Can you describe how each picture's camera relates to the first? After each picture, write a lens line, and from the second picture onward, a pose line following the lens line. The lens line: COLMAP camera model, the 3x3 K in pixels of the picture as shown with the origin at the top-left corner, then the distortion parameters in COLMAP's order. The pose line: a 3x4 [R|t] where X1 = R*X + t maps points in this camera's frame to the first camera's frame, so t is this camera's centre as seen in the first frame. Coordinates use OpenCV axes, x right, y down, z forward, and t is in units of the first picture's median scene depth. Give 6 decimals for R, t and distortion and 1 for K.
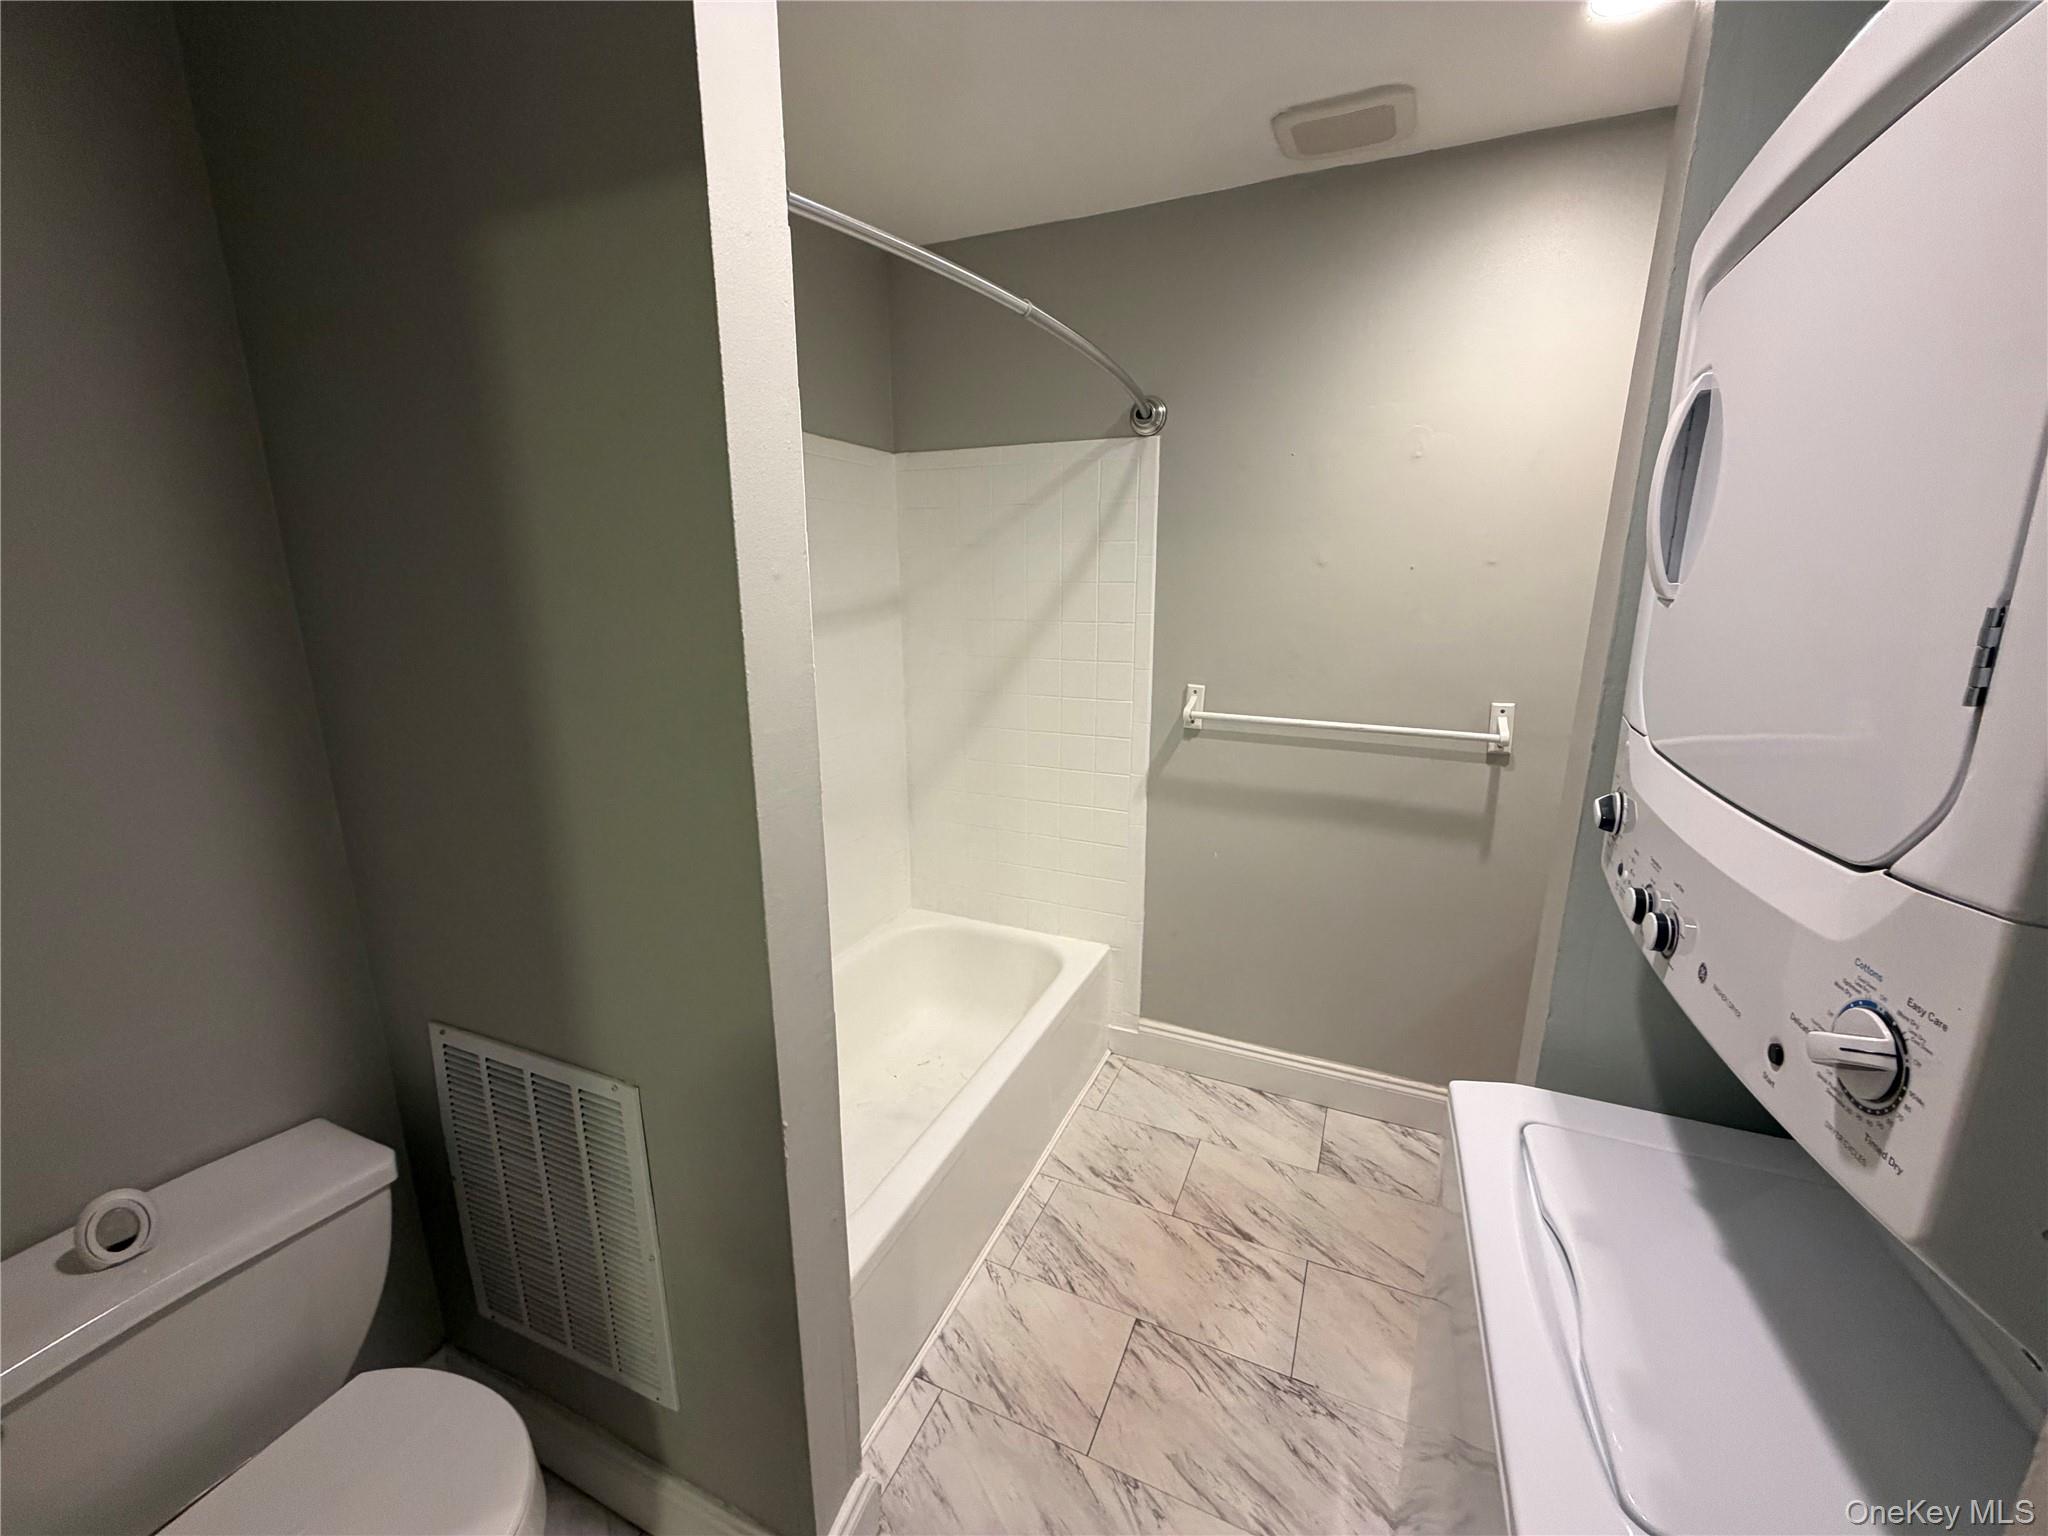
lens RADIAL K [[817.9, 0, 1022.2], [0, 817.9, 769.2], [0, 0, 1]] dist [-0.001240, 0.000022]
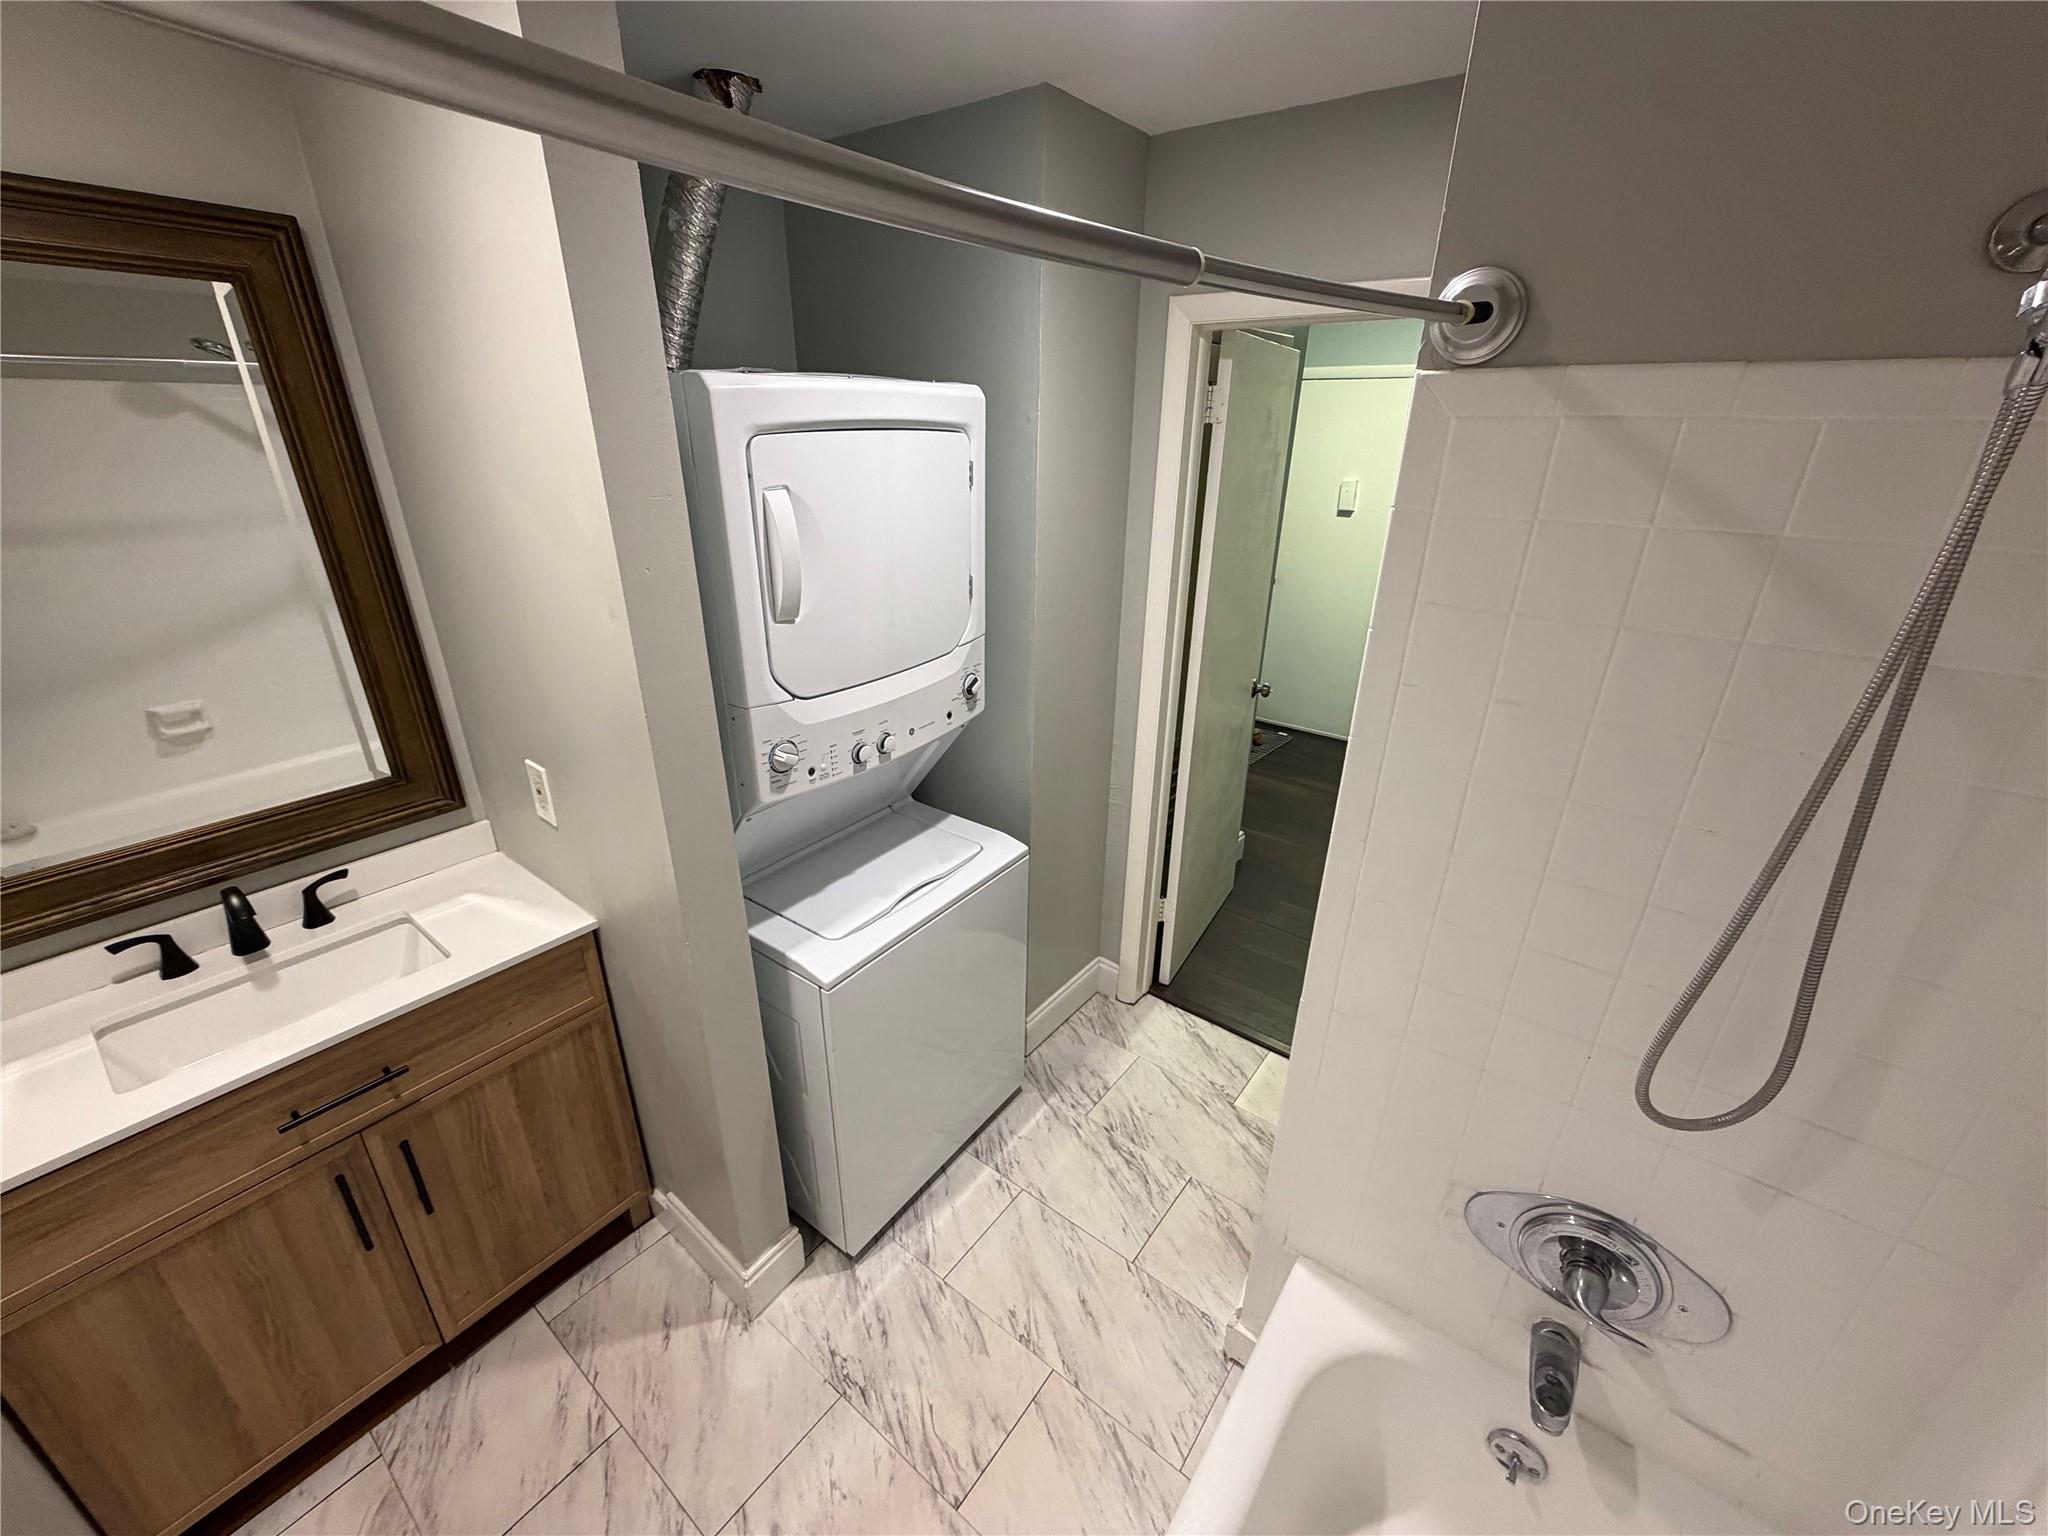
lens RADIAL K [[817.9, 0, 1012.9], [0, 817.9, 761.0], [0, 0, 1]] dist [-0.001240, 0.000022]
pose [[-0.971245, -0.101054, 0.215572, -0.027736], [0.046440, 0.807648, 0.587834, -0.537750], [-0.233509, 0.580942, -0.779731, 1.345795]]
